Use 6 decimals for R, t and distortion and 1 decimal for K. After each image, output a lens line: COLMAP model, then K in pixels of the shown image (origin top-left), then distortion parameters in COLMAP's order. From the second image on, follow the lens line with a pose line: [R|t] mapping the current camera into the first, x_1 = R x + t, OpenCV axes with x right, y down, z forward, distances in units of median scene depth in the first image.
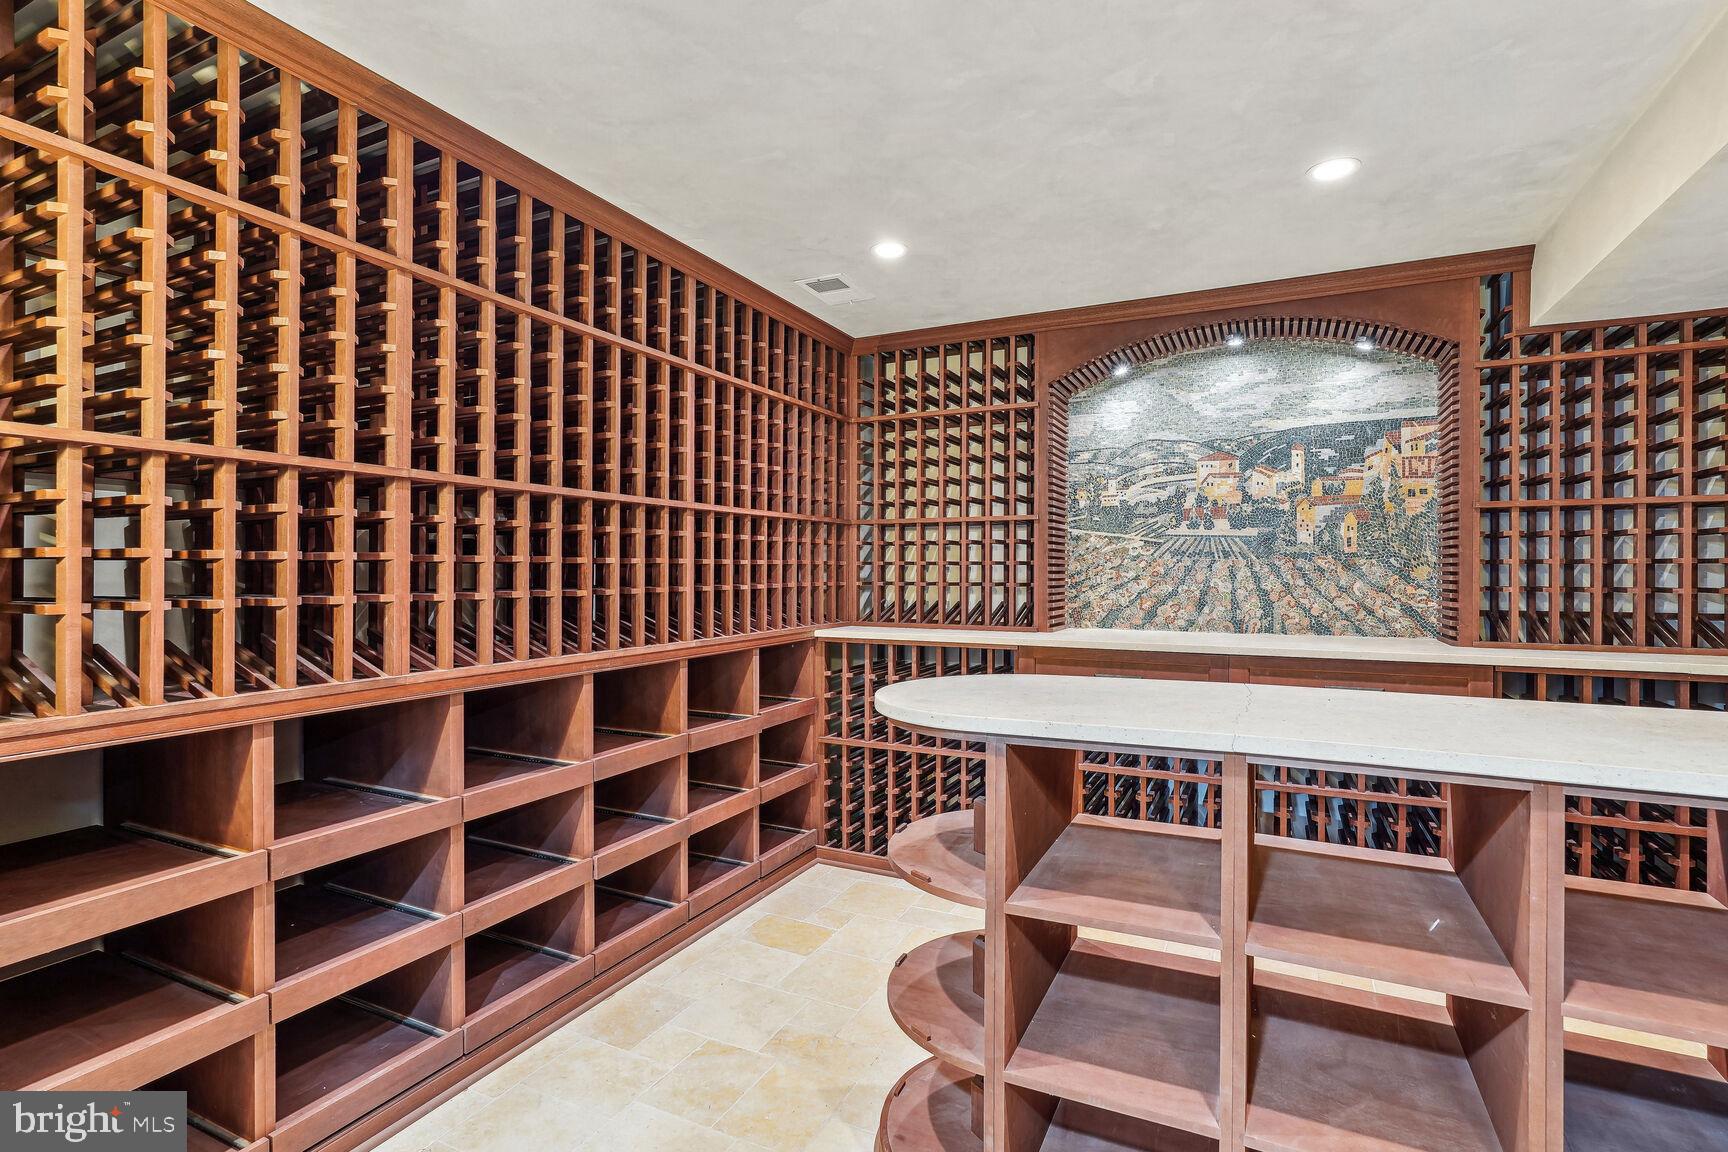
lens RADIAL K [[816.6, 0, 858.5], [0, 816.6, 571.4], [0, 0, 1]] dist [0.001861, 0.000356]
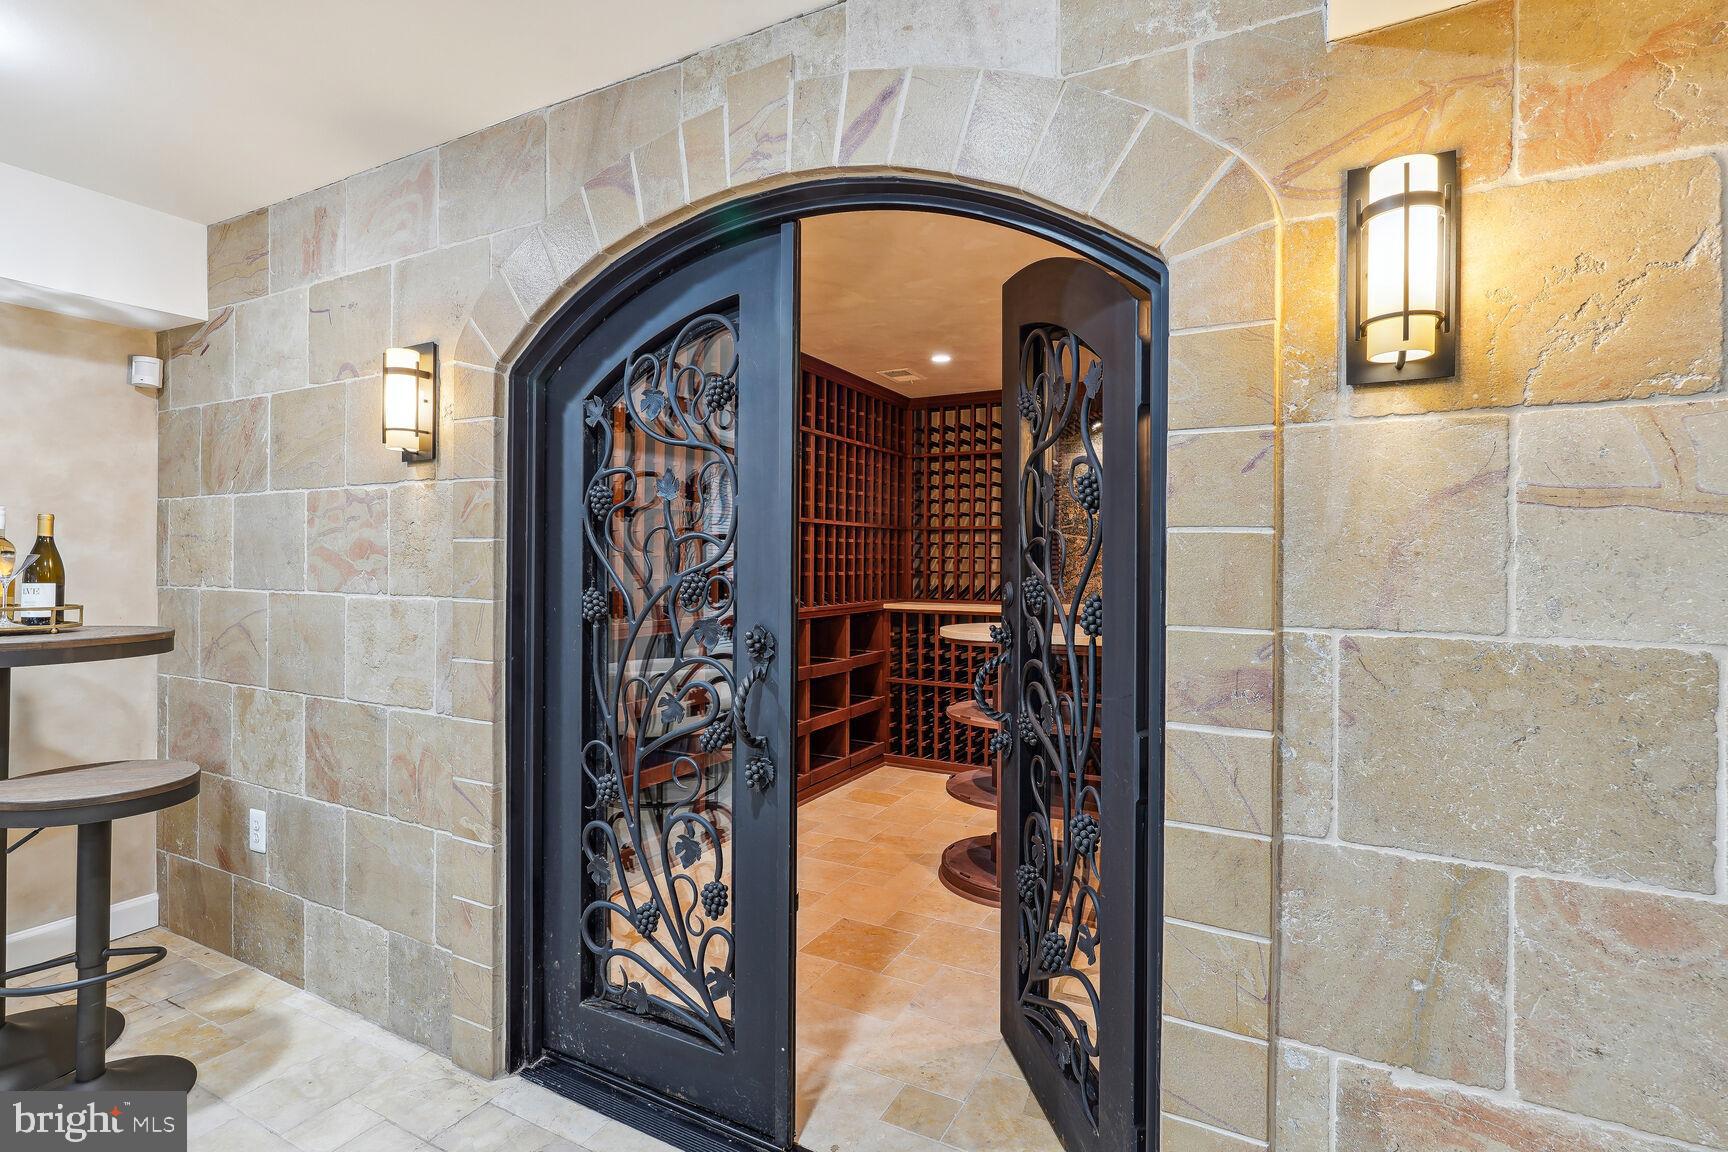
lens RADIAL K [[816.6, 0, 870.7], [0, 816.6, 566.1], [0, 0, 1]] dist [0.001861, 0.000356]
pose [[0.999925, 0.004540, -0.011387, -0.060697], [-0.004524, 0.999989, 0.001444, 0.003163], [0.011393, -0.001392, 0.999934, -0.444412]]
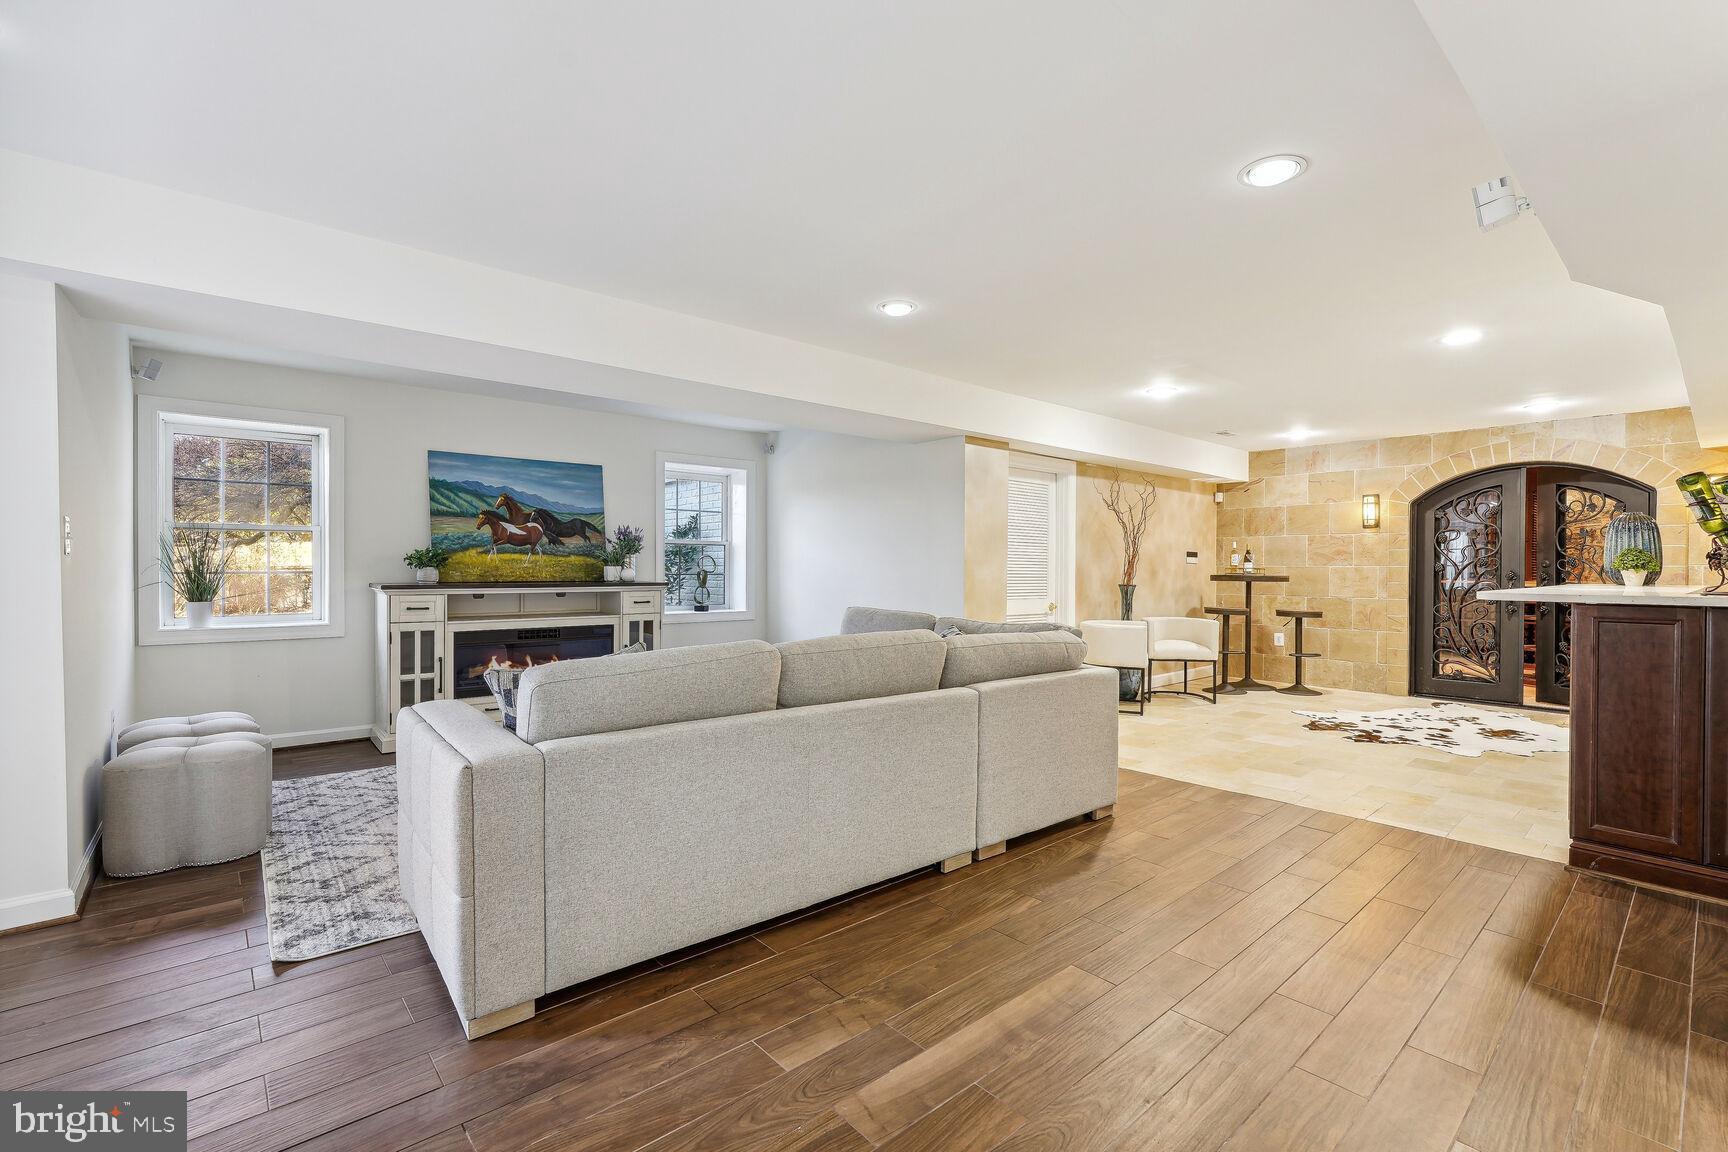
lens RADIAL K [[789.2, 0, 852.2], [0, 789.2, 573.5], [0, 0, 1]] dist [-0.001018, 0.002407]
pose [[0.930323, 0.002553, -0.366733, -2.020490], [-0.000425, 0.999983, 0.005884, 0.080828], [0.366742, -0.005318, 0.930307, -4.663411]]
